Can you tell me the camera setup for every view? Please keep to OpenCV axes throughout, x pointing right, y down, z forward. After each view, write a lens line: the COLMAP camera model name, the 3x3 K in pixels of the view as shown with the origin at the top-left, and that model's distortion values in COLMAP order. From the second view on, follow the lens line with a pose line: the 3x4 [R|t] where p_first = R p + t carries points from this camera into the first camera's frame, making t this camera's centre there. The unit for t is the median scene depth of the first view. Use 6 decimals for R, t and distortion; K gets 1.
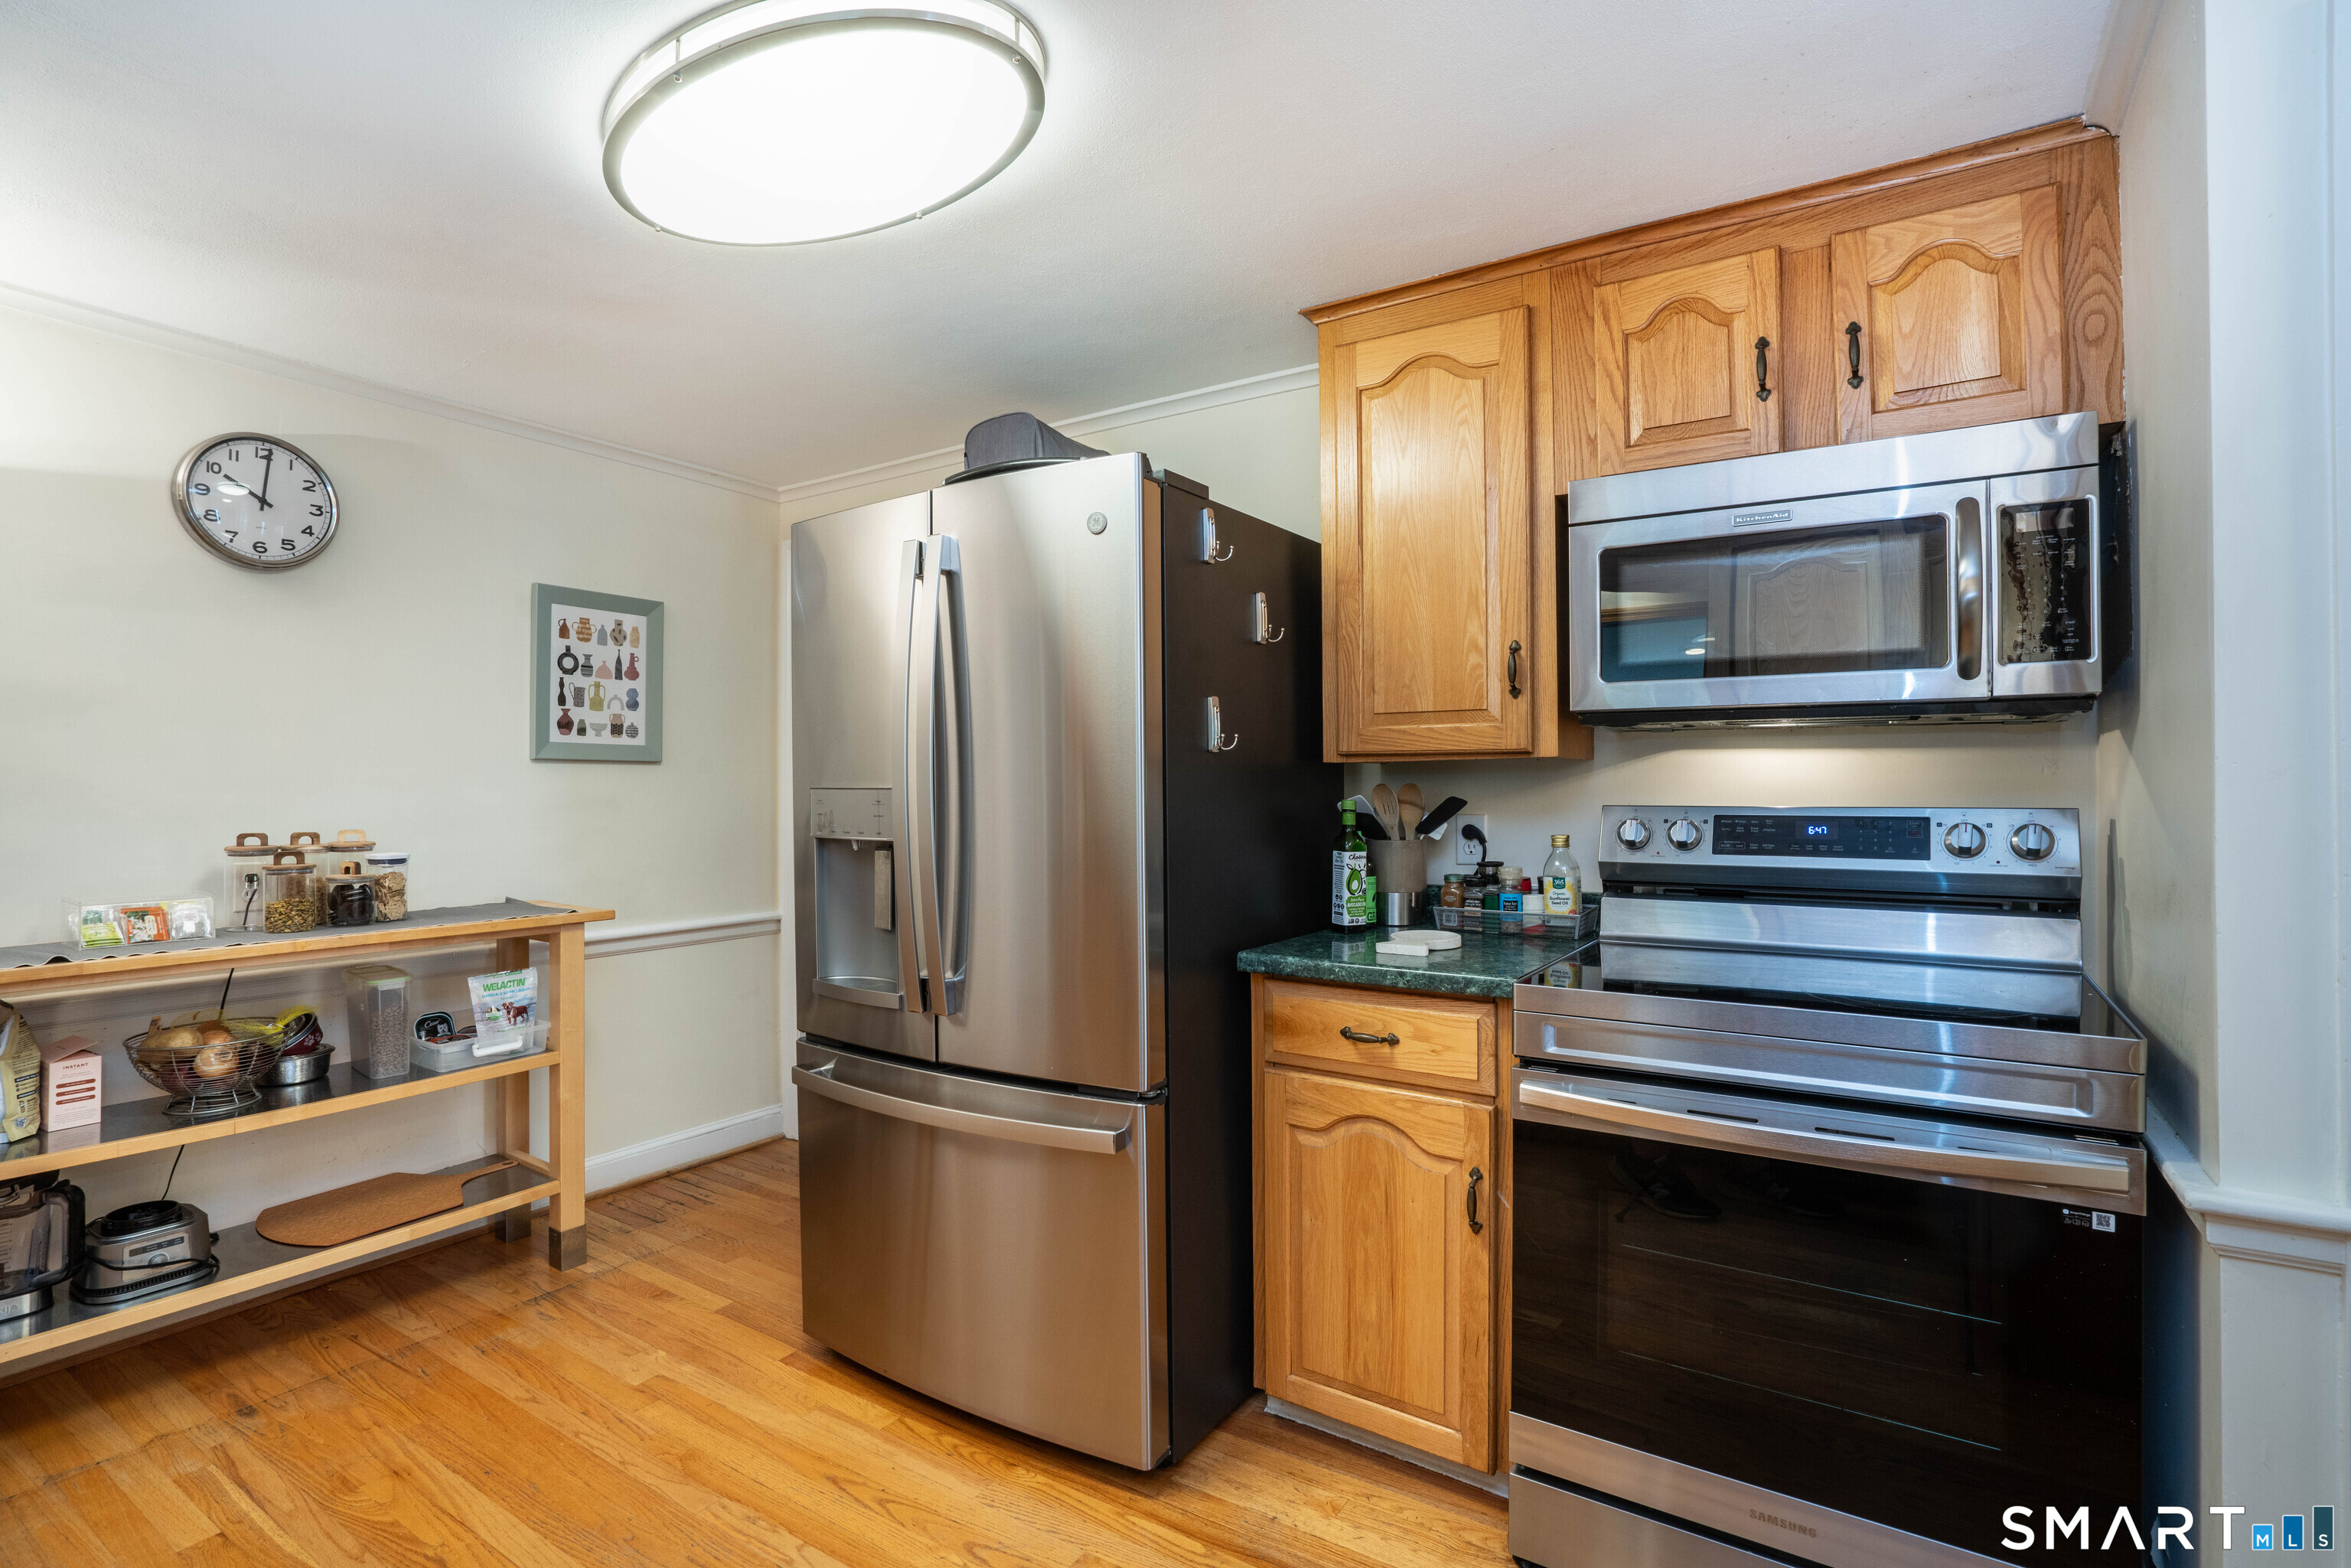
lens RADIAL K [[1083.8, 0, 1174.7], [0, 1083.8, 780.0], [0, 0, 1]] dist [-0.041119, 0.005951]
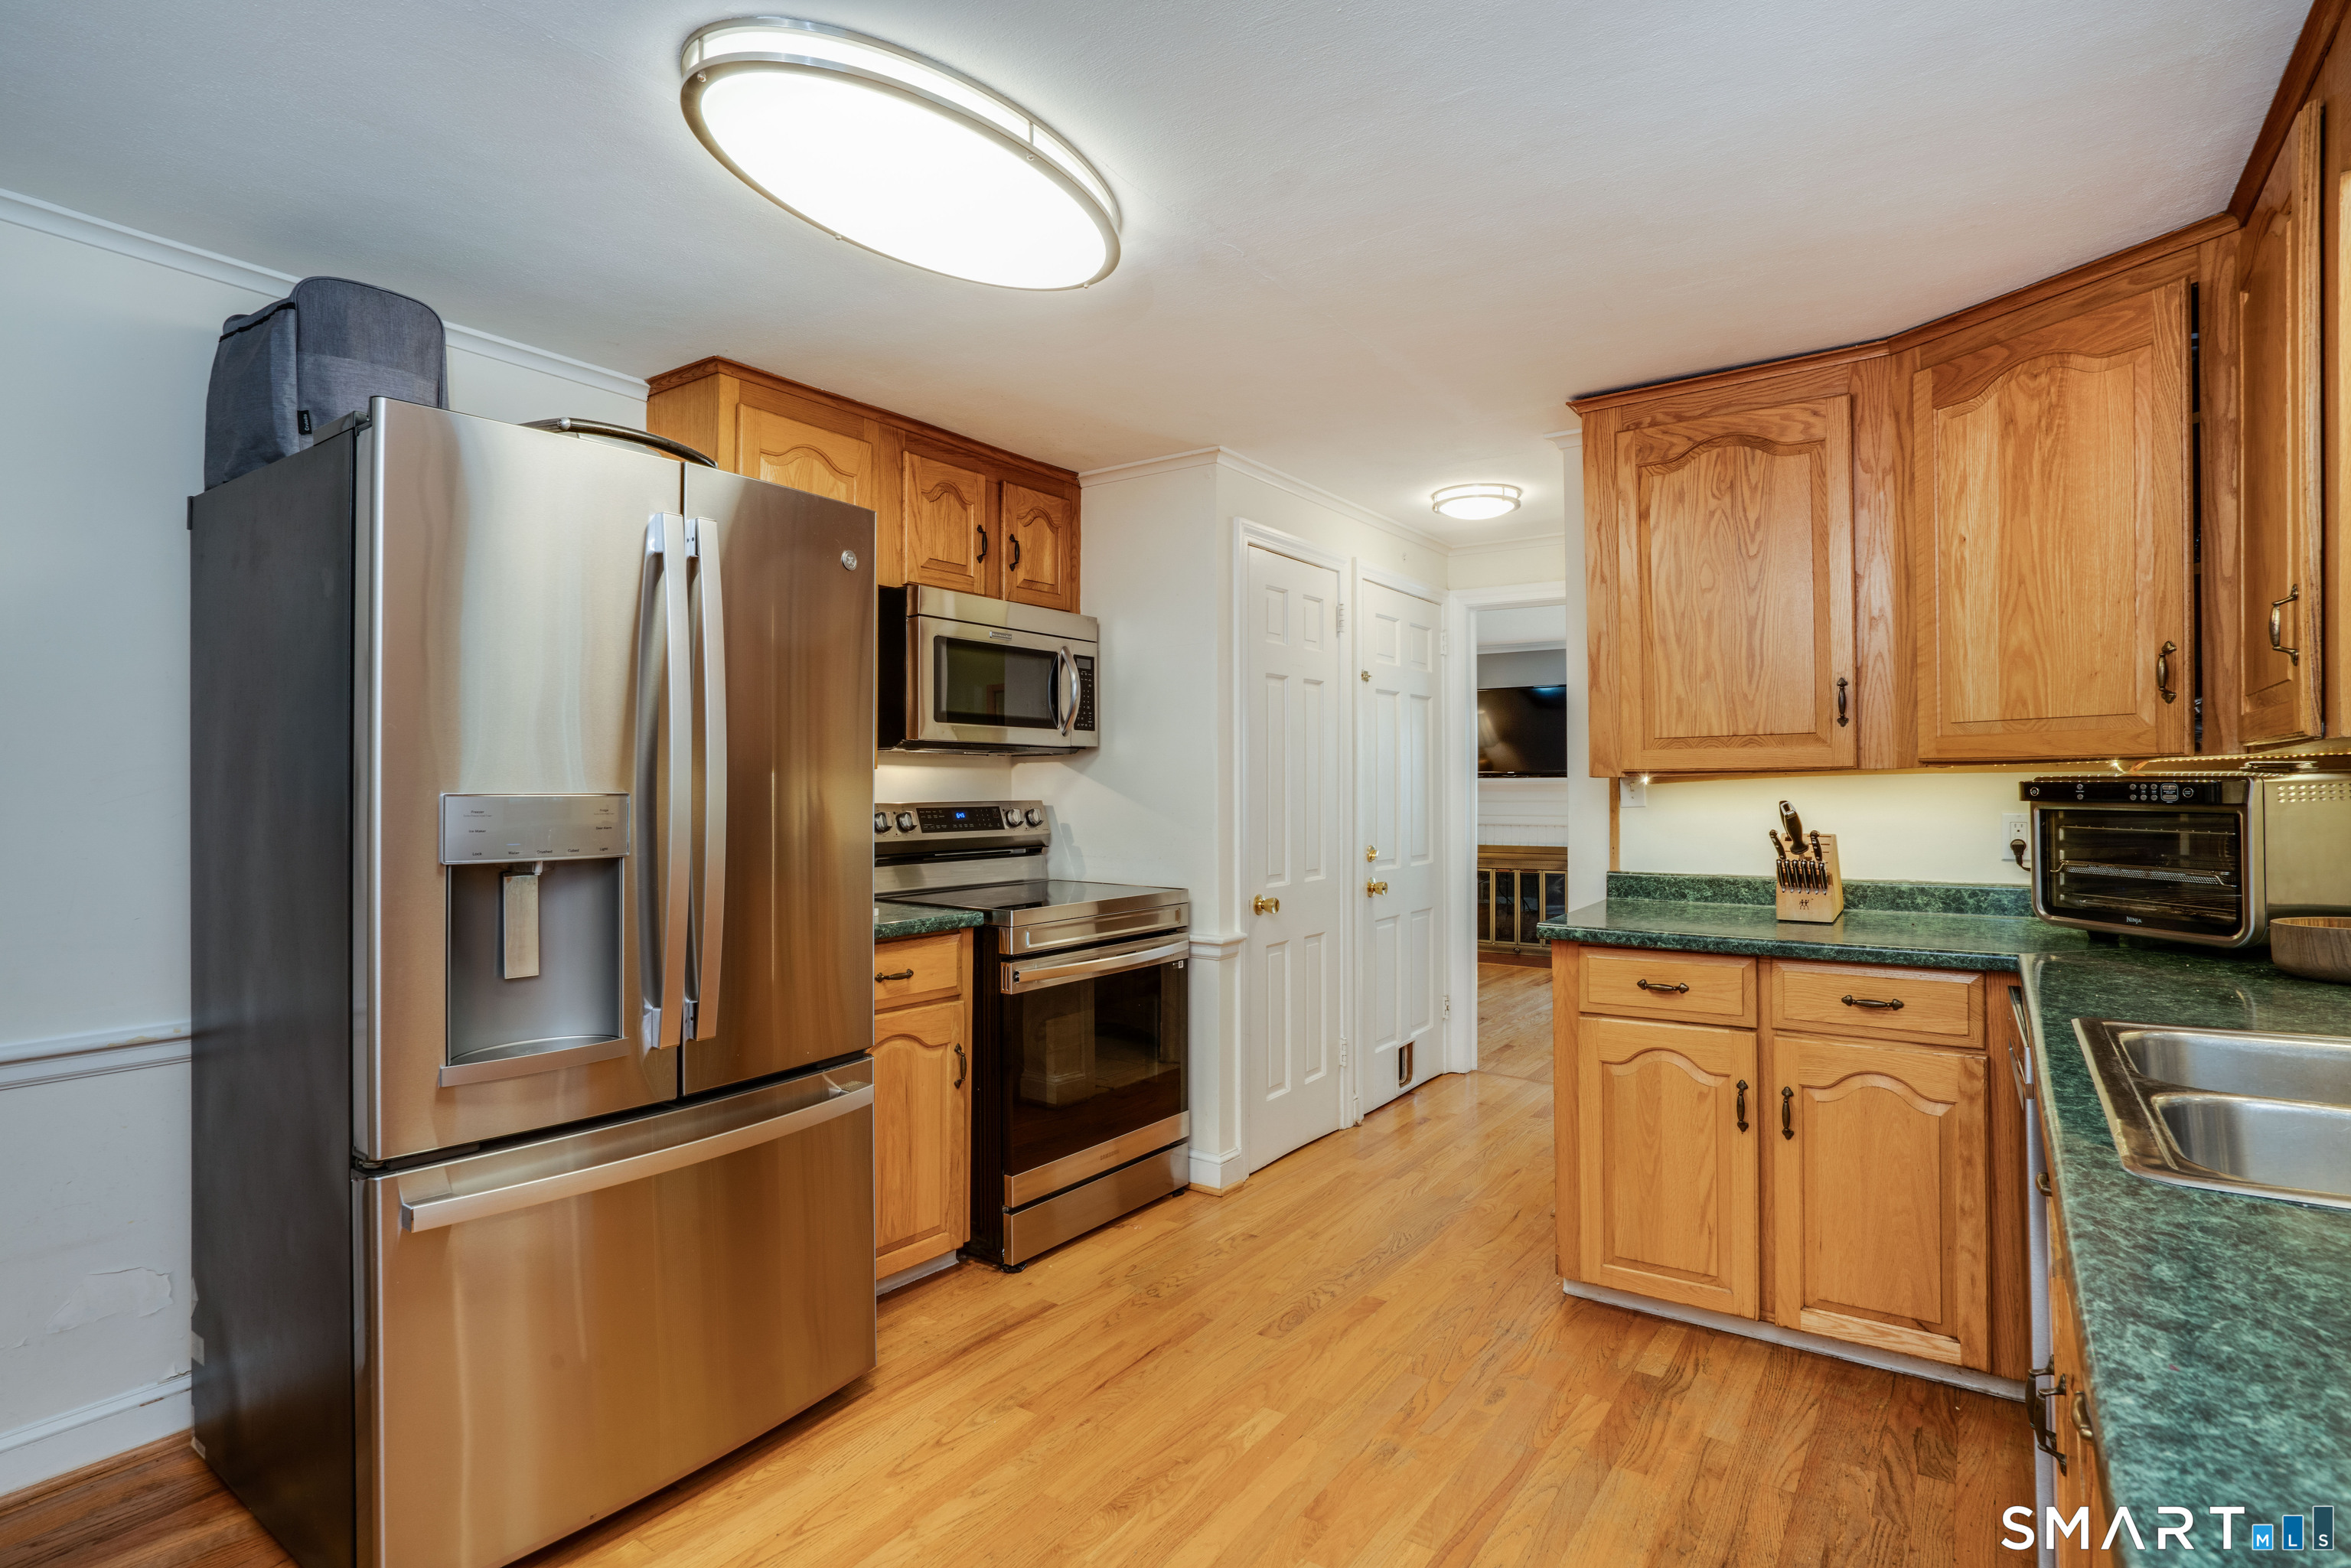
lens RADIAL K [[1173.3, 0, 1172.4], [0, 1173.3, 784.9], [0, 0, 1]] dist [-0.024906, 0.000854]
pose [[0.042644, 0.002255, 0.999088, -1.137694], [-0.008699, 0.999960, -0.001885, -0.001086], [-0.999052, -0.008611, 0.042661, 0.536351]]
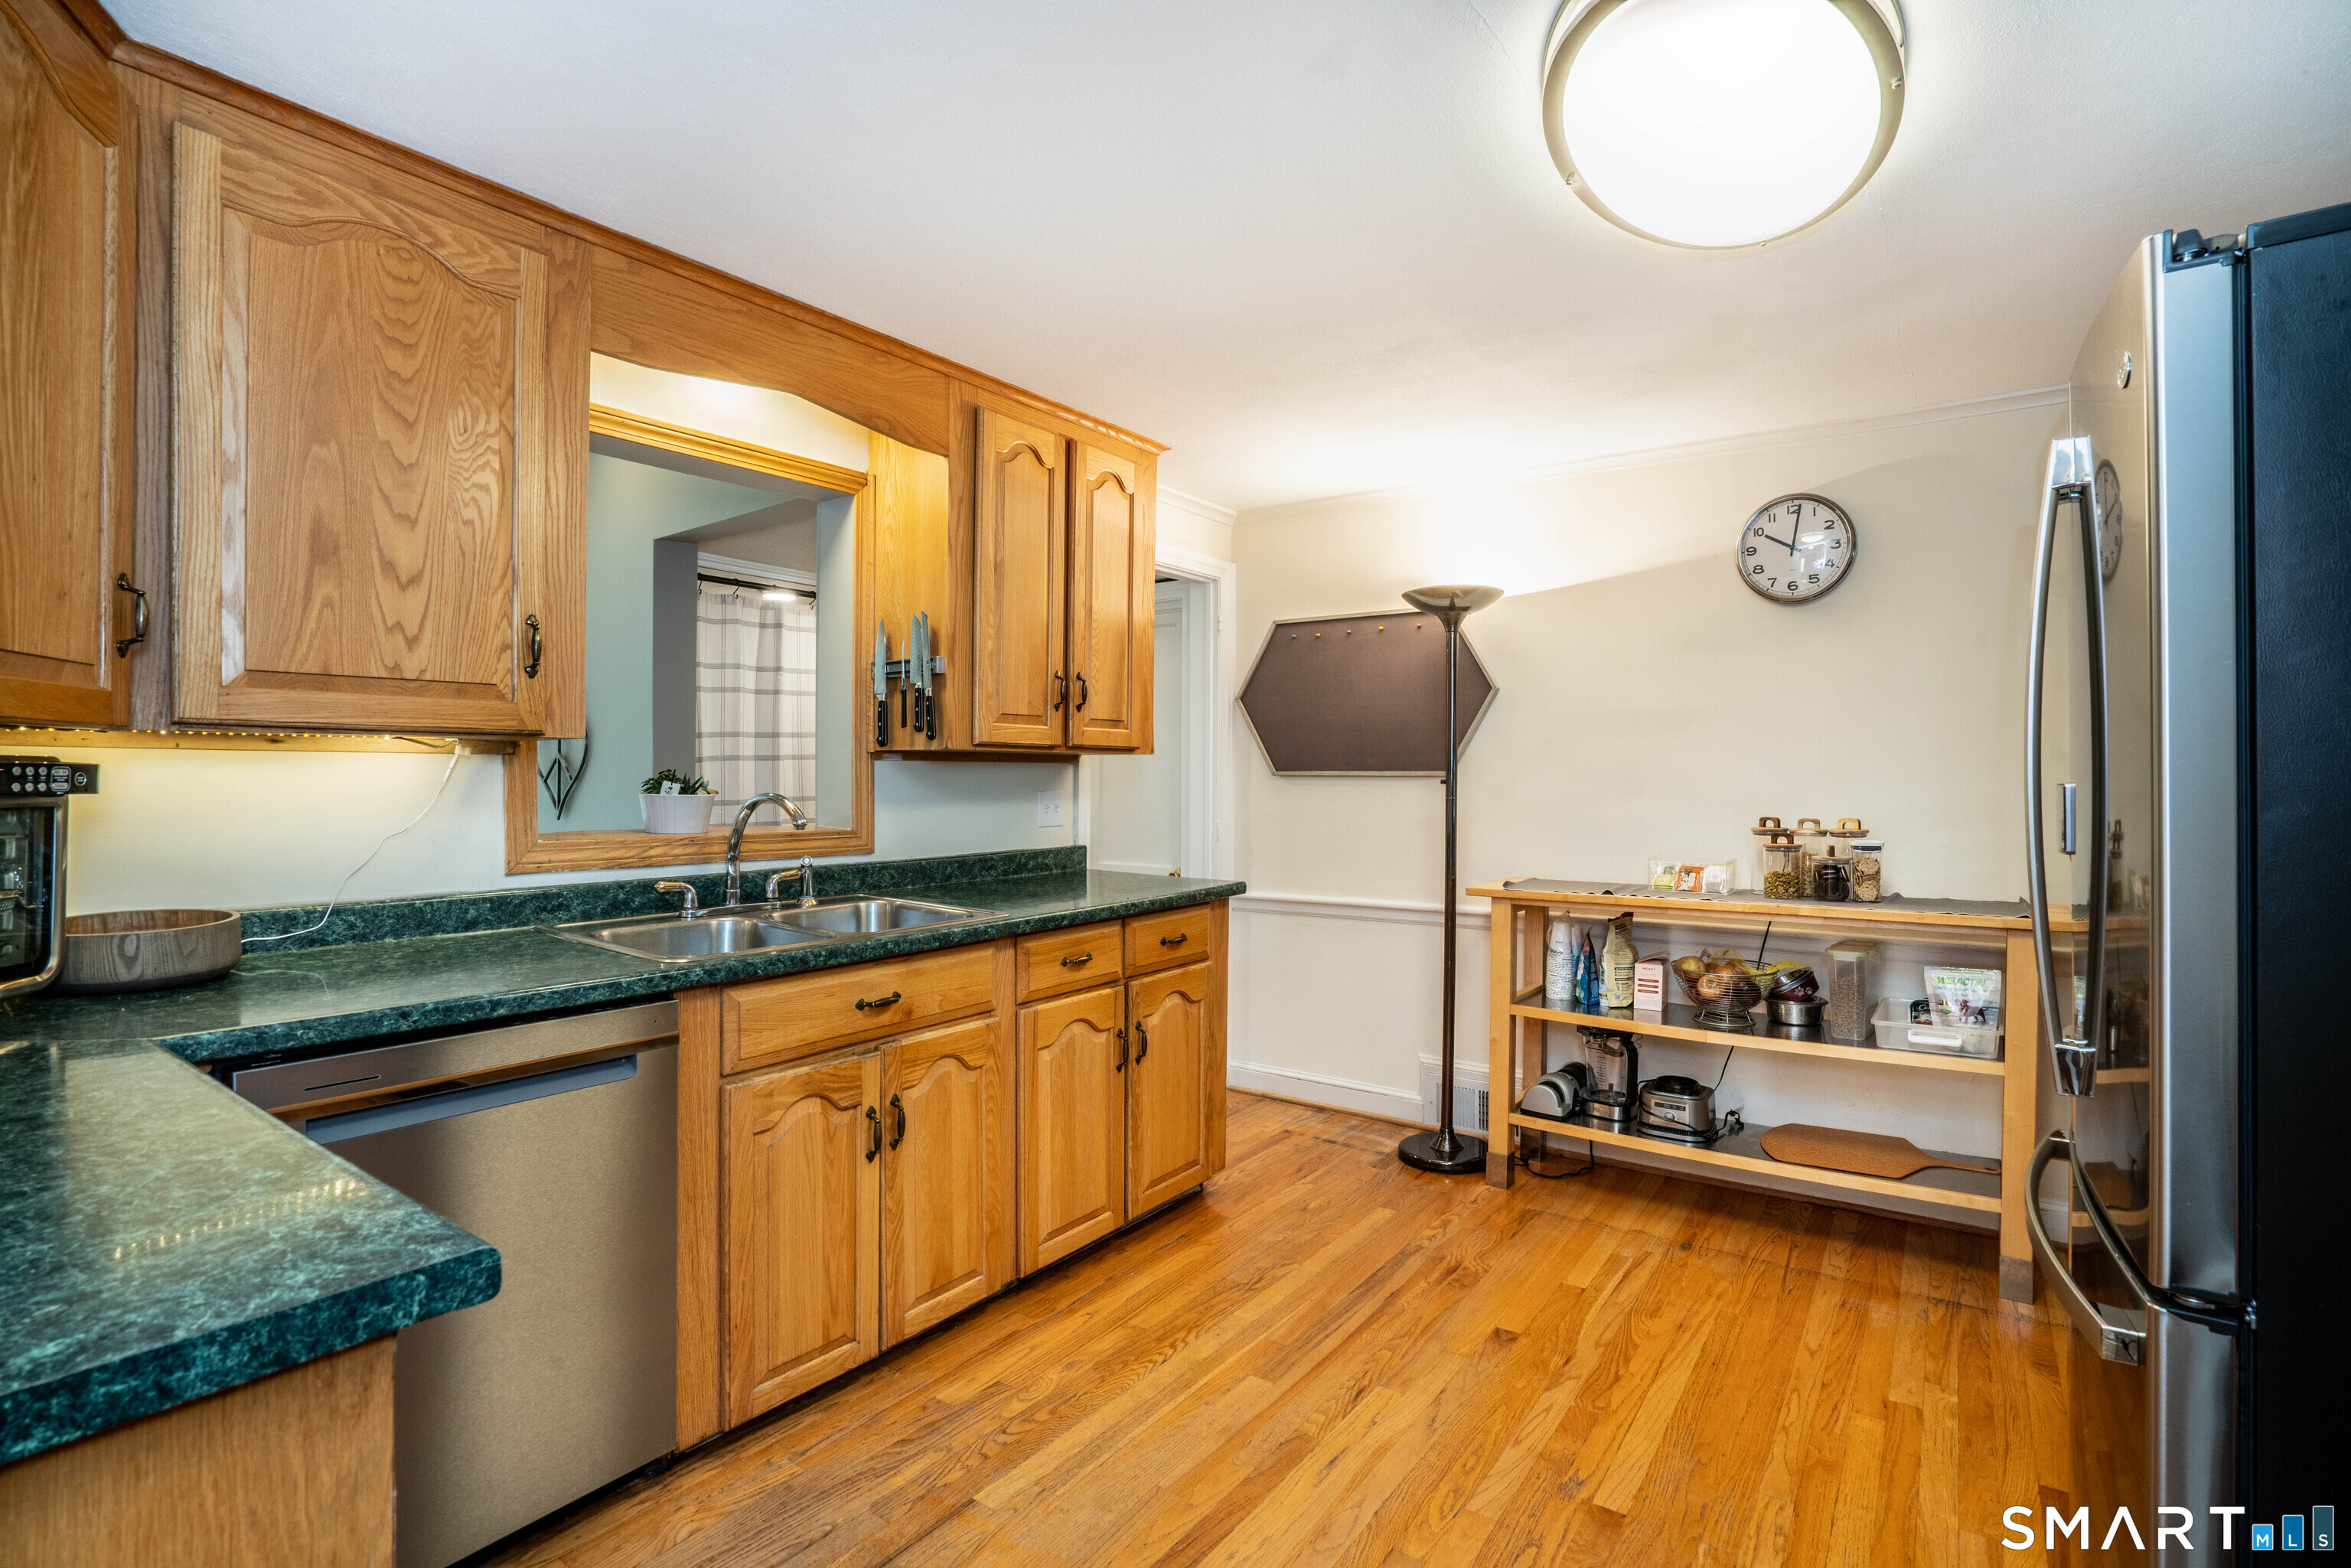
lens RADIAL K [[1083.8, 0, 1170.5], [0, 1083.8, 775.5], [0, 0, 1]] dist [-0.041119, 0.005951]
pose [[-0.075629, -0.000029, -0.997136, 0.513535], [0.004756, 0.999989, -0.000390, -0.002421], [0.997125, -0.004772, -0.075628, 0.432081]]
